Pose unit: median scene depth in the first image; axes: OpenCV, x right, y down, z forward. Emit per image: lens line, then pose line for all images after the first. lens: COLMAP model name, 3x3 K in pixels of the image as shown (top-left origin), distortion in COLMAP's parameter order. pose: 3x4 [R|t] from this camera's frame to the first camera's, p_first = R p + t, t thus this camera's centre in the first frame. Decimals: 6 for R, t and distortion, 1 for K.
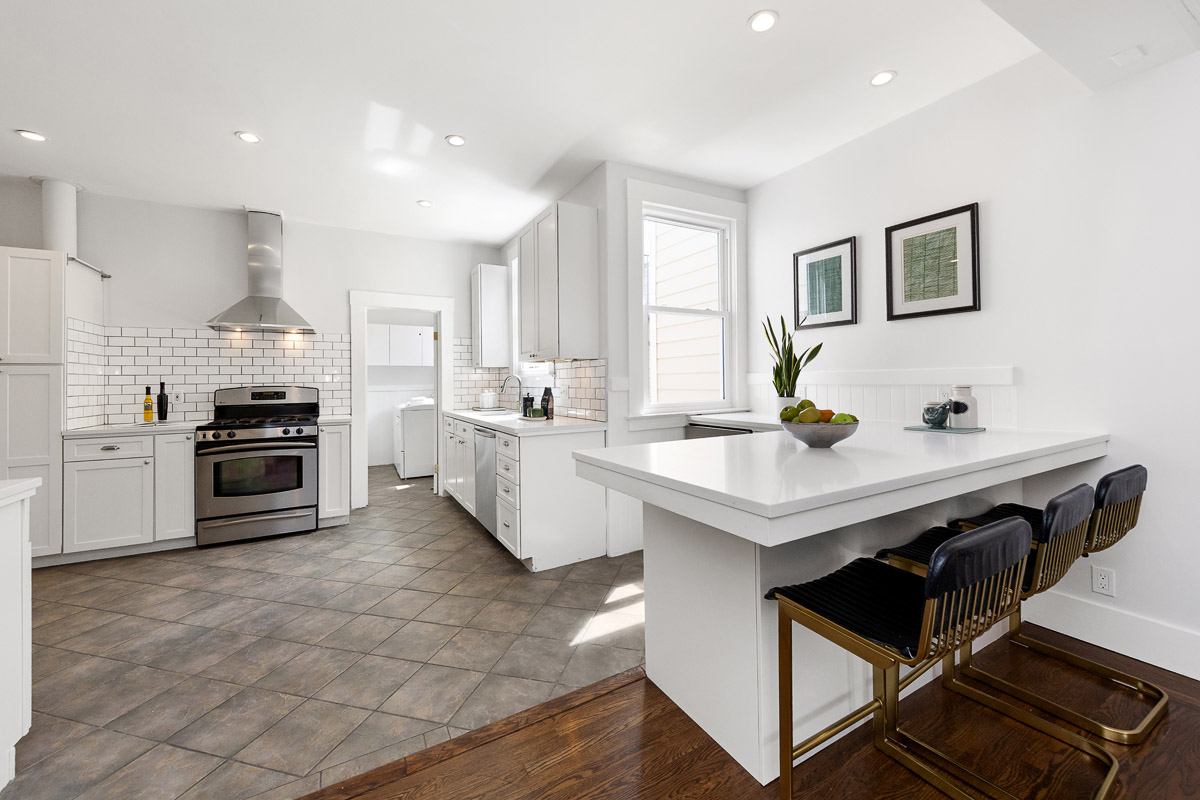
lens RADIAL K [[457.3, 0, 594.0], [0, 457.3, 377.0], [0, 0, 1]] dist [0.000938, 0.000246]
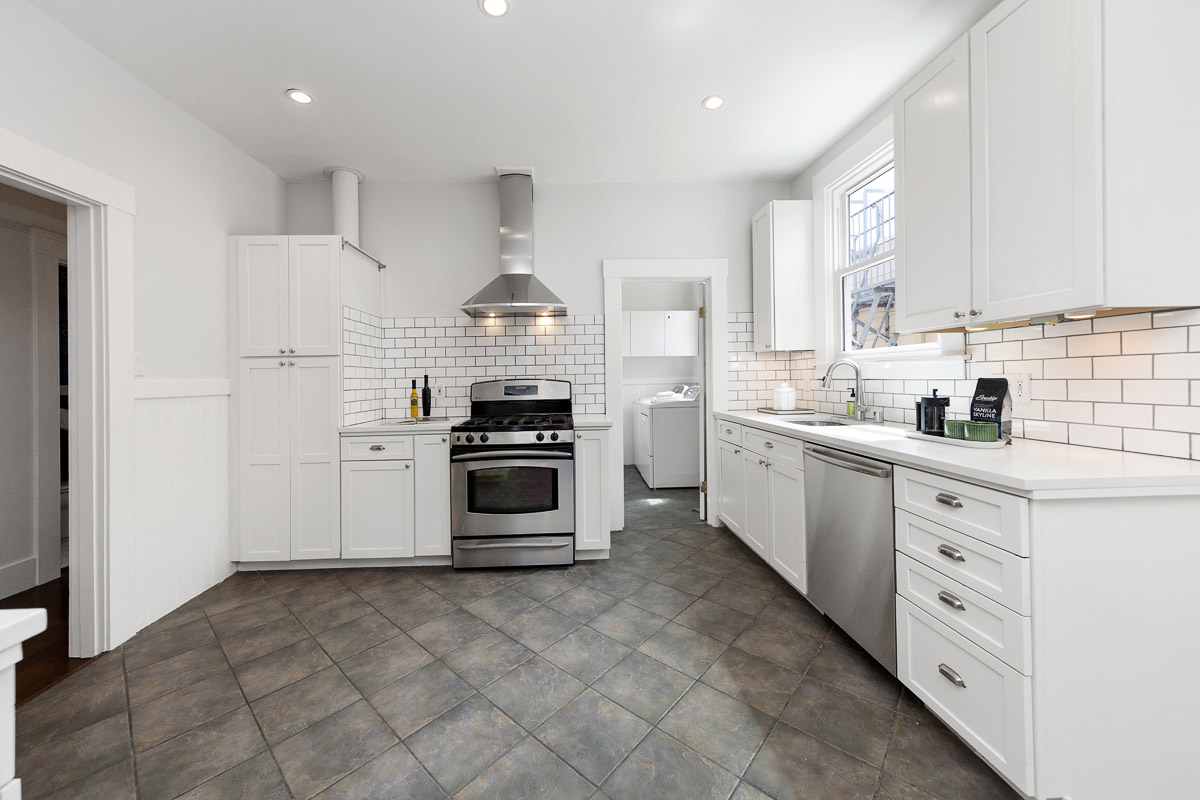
lens RADIAL K [[440.1, 0, 588.6], [0, 440.1, 362.6], [0, 0, 1]] dist [-0.000044, -0.000040]
pose [[0.894371, -0.020647, -0.446849, -0.261862], [0.012013, 0.999683, -0.022148, 0.010178], [0.447165, 0.014440, 0.894335, 0.365132]]
